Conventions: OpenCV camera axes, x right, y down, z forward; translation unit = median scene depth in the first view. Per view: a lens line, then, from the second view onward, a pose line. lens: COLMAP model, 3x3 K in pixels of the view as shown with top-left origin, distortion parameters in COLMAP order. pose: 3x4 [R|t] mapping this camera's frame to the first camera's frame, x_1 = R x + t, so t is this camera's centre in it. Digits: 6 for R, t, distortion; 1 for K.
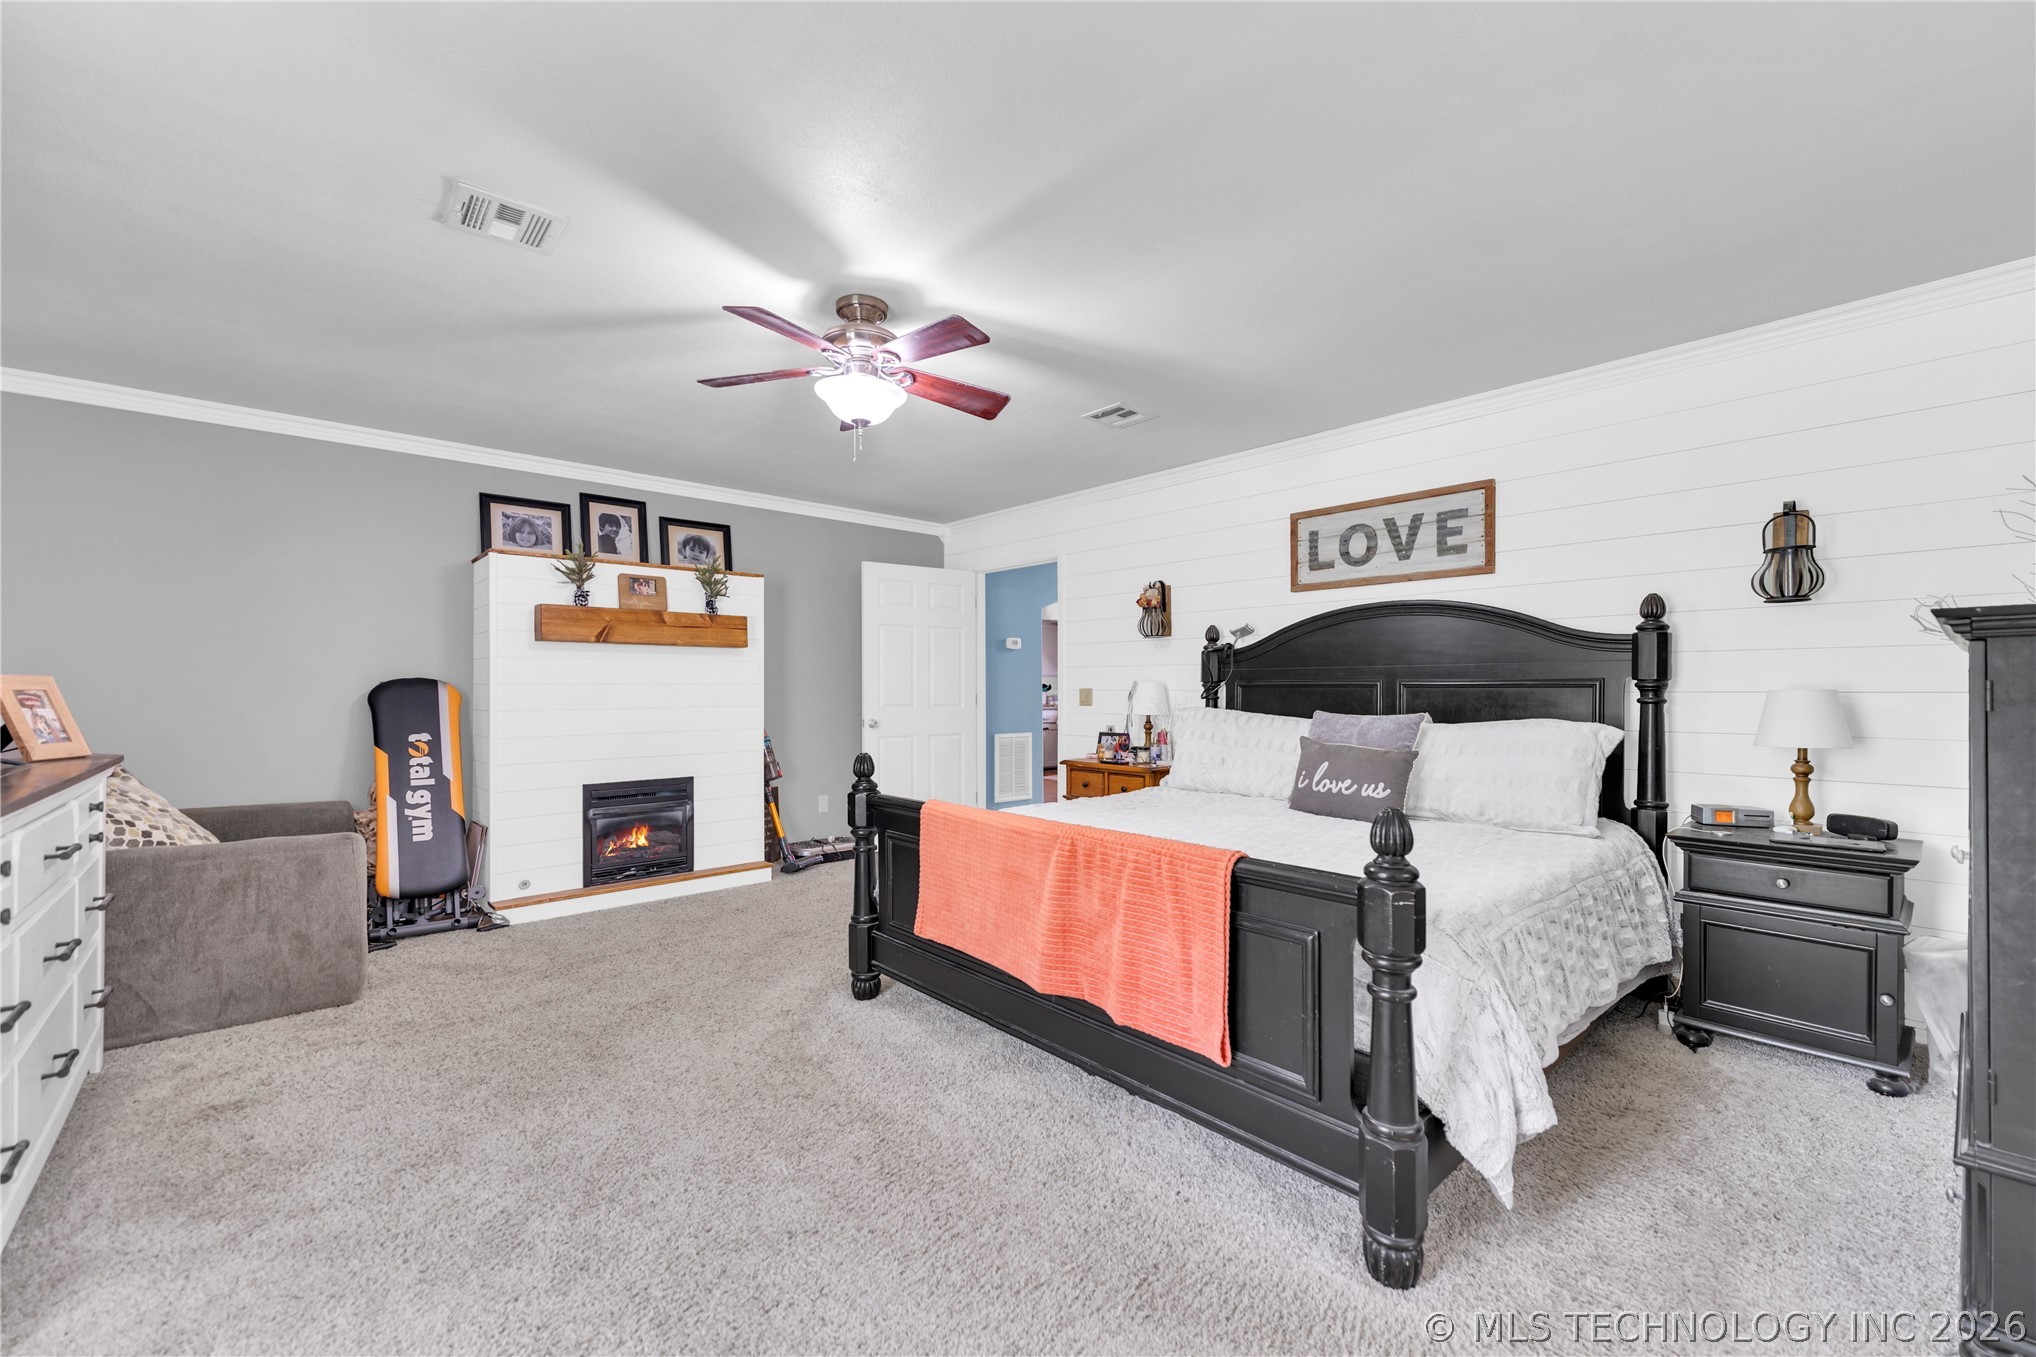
lens RADIAL K [[823.8, 0, 1007.5], [0, 823.8, 684.0], [0, 0, 1]] dist [0.006163, -0.000519]
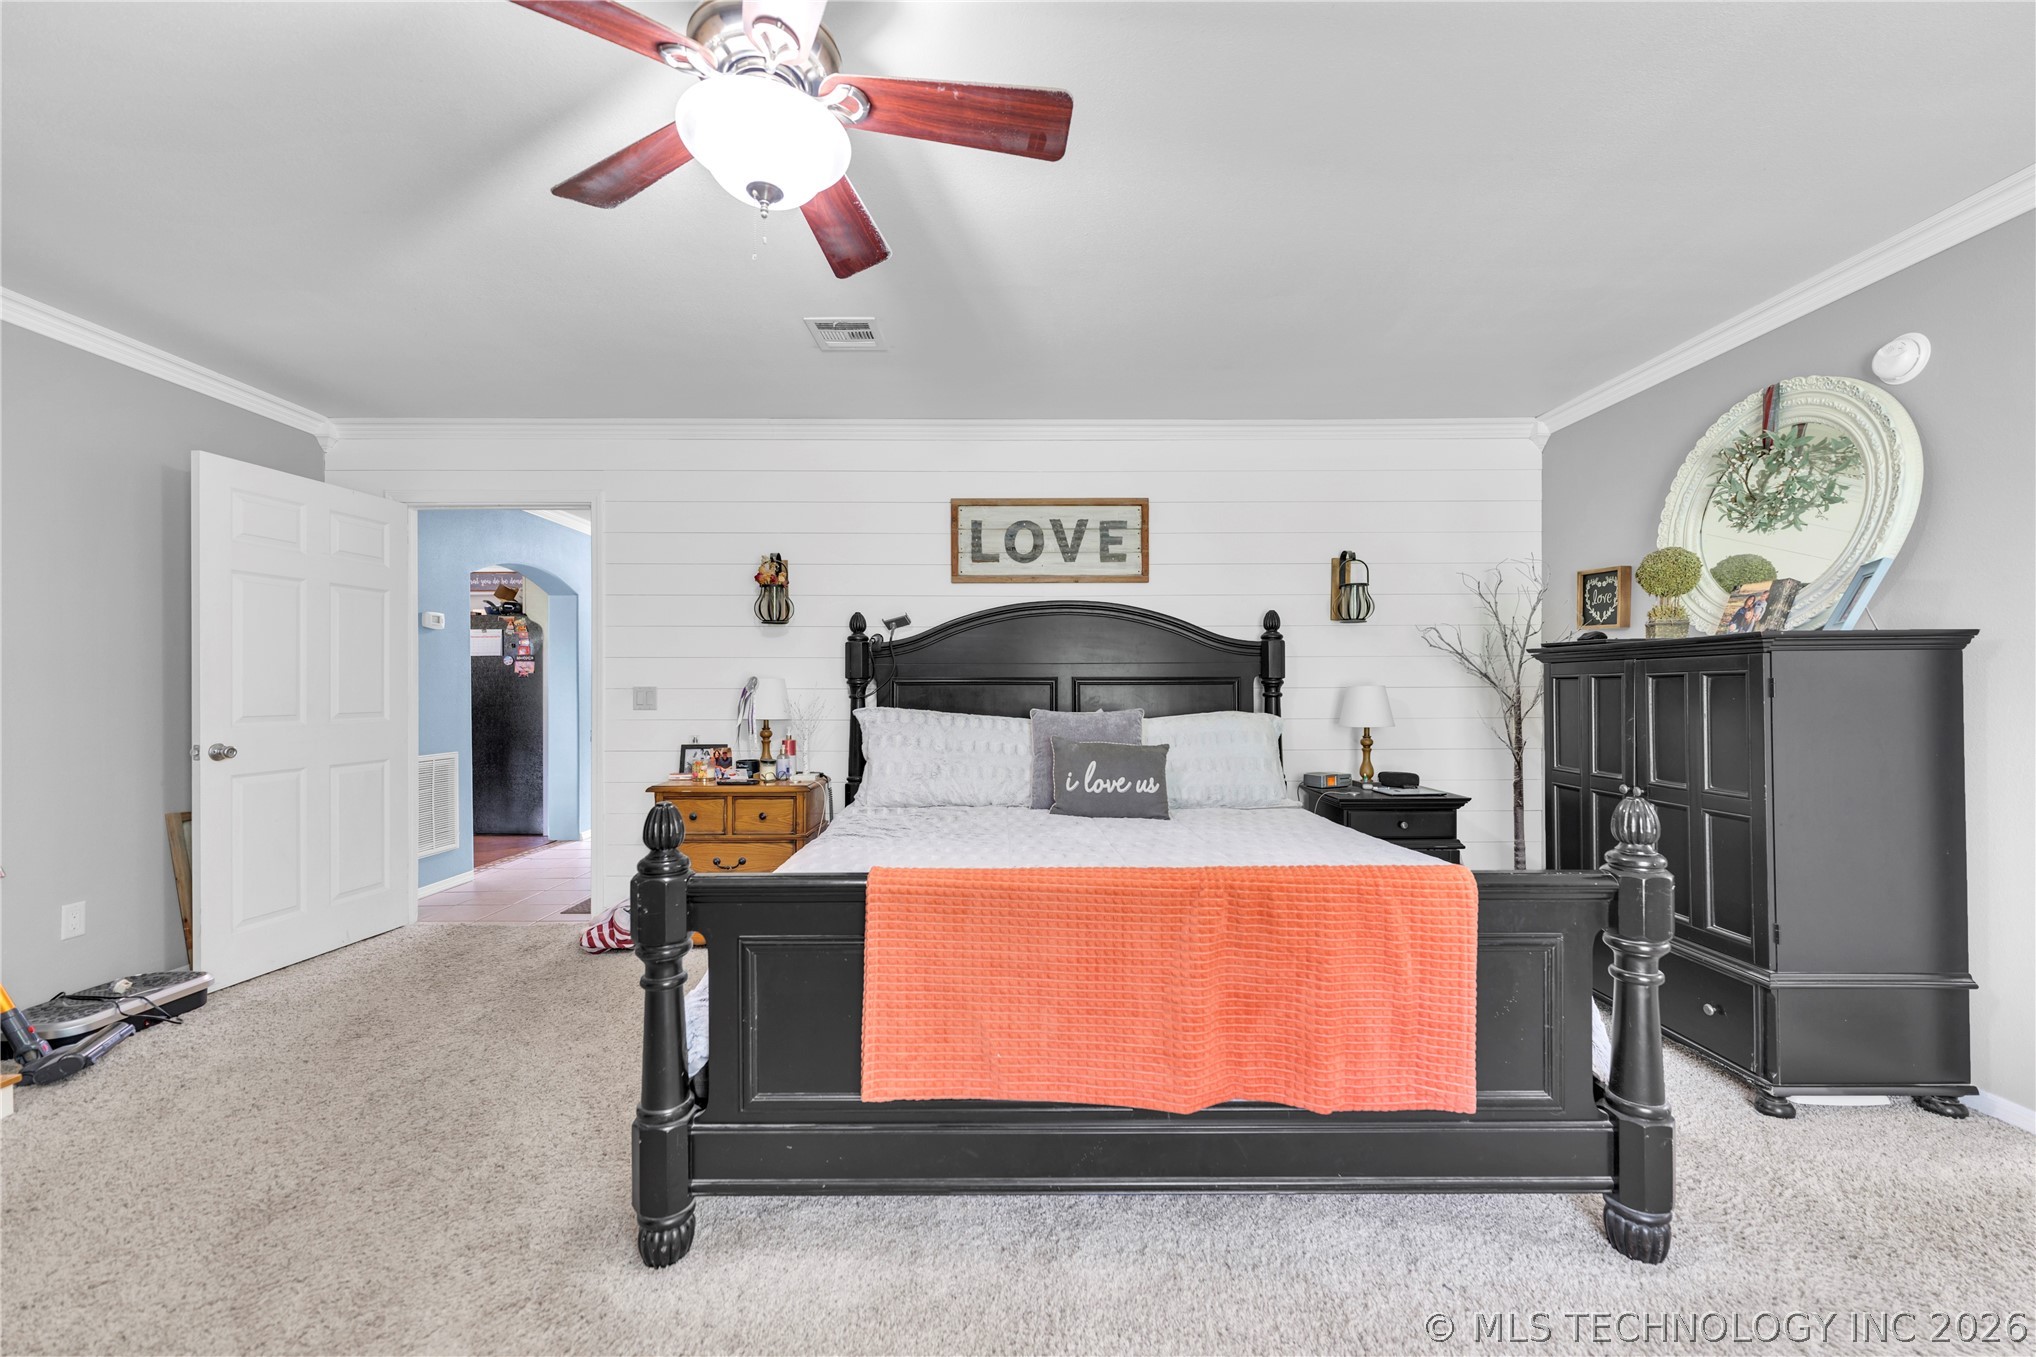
lens RADIAL K [[823.8, 0, 1008.7], [0, 823.8, 676.5], [0, 0, 1]] dist [0.006163, -0.000519]
pose [[0.659699, 0.009597, 0.751469, -0.346216], [-0.001678, 0.999935, -0.011297, 0.005632], [-0.751528, 0.006192, 0.659672, 0.376075]]
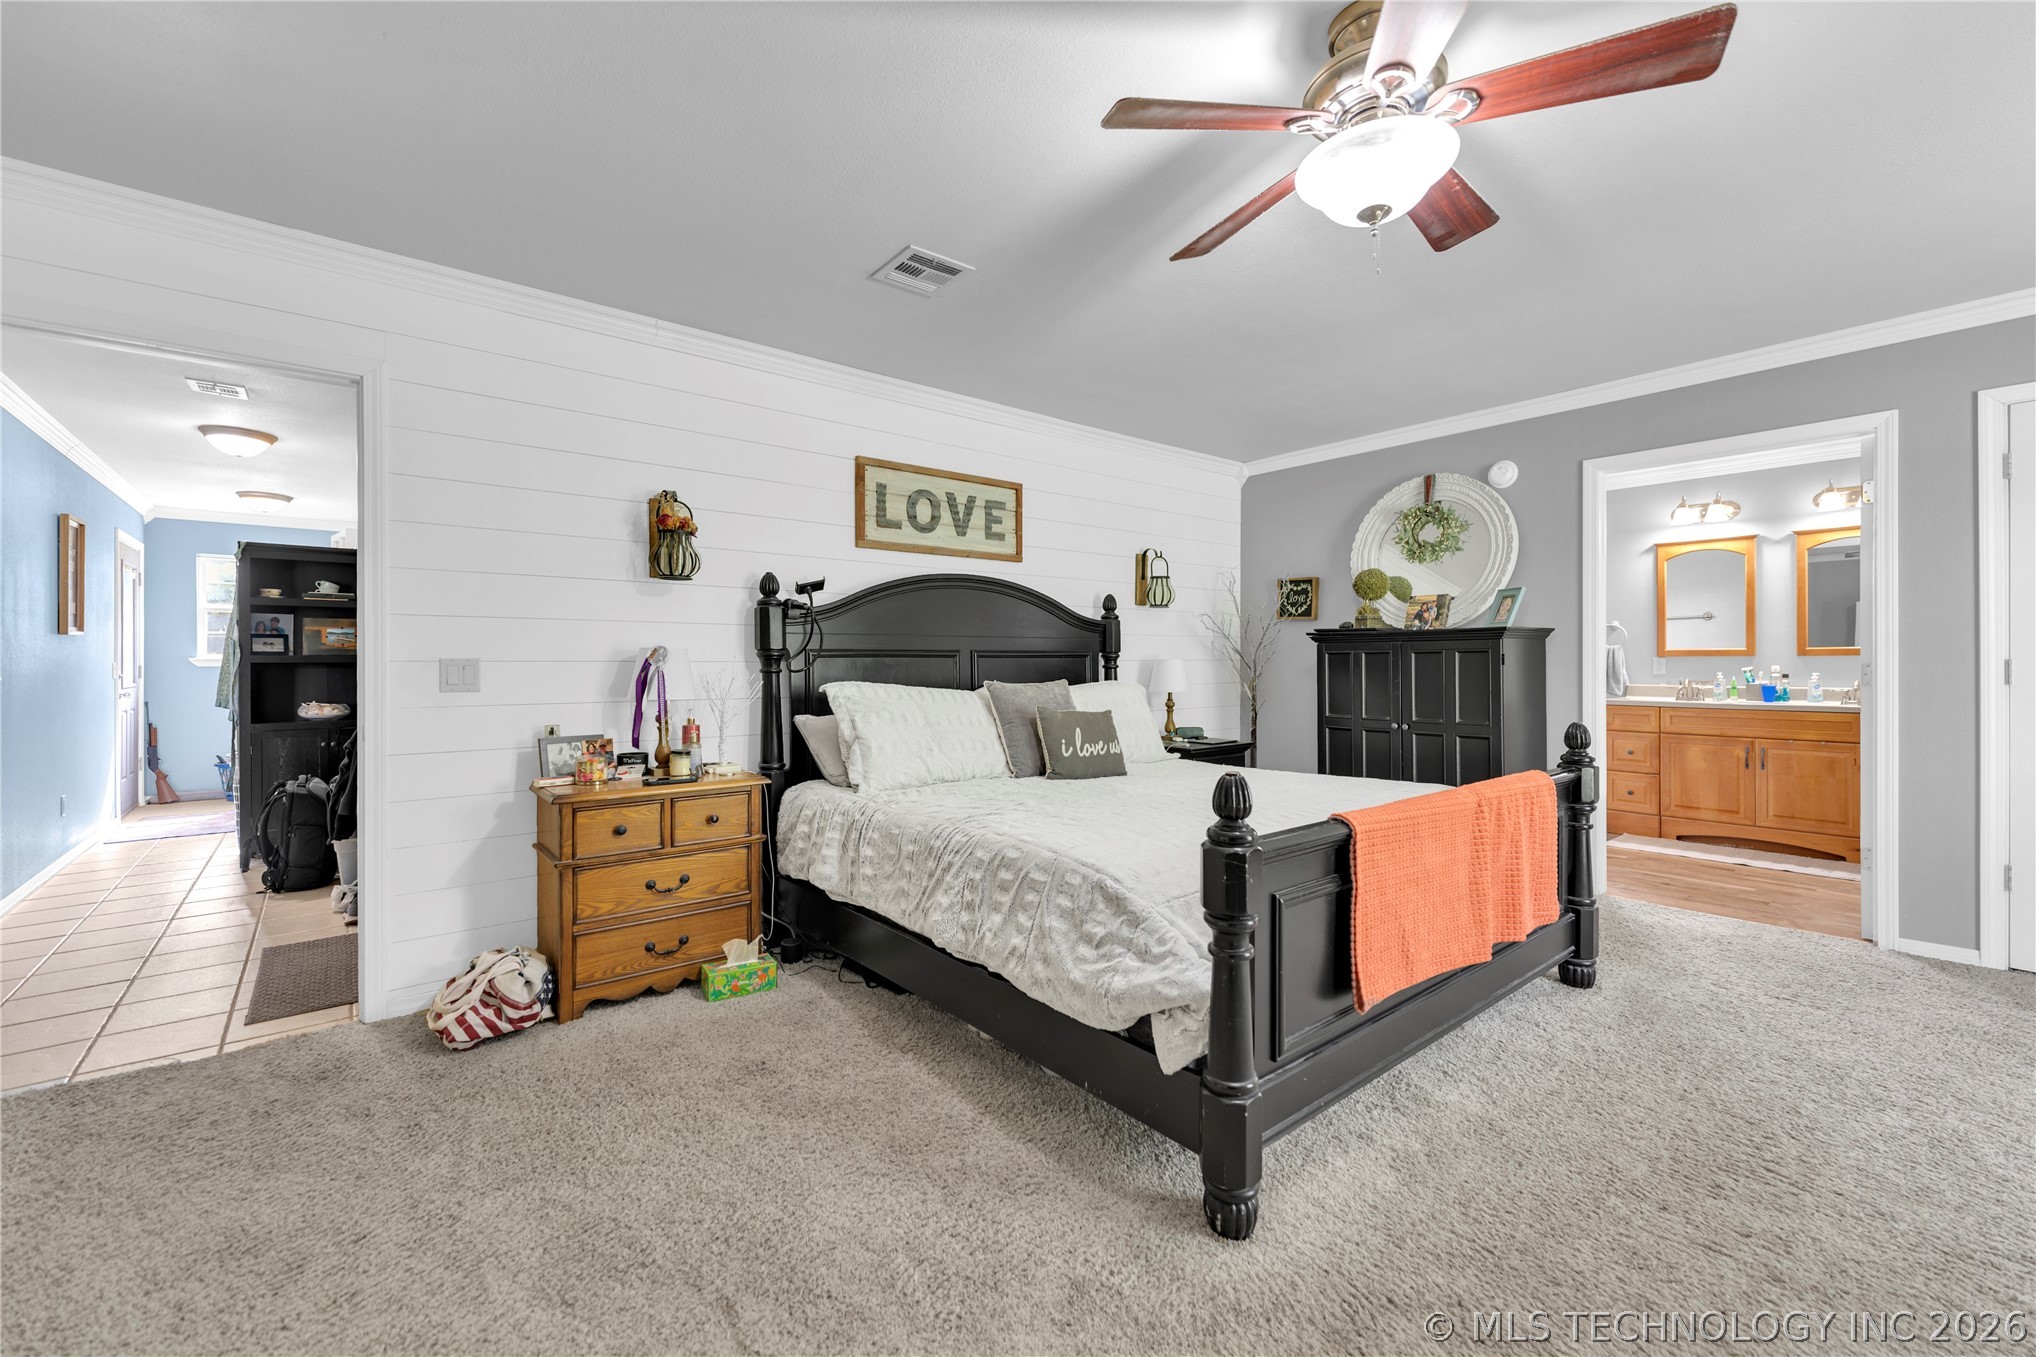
lens RADIAL K [[823.8, 0, 1002.3], [0, 823.8, 661.7], [0, 0, 1]] dist [0.006163, -0.000519]
pose [[0.048344, -0.002707, 0.998827, -0.567877], [-0.002863, 0.999992, 0.002849, 0.006813], [-0.998827, -0.002998, 0.048336, 0.897050]]
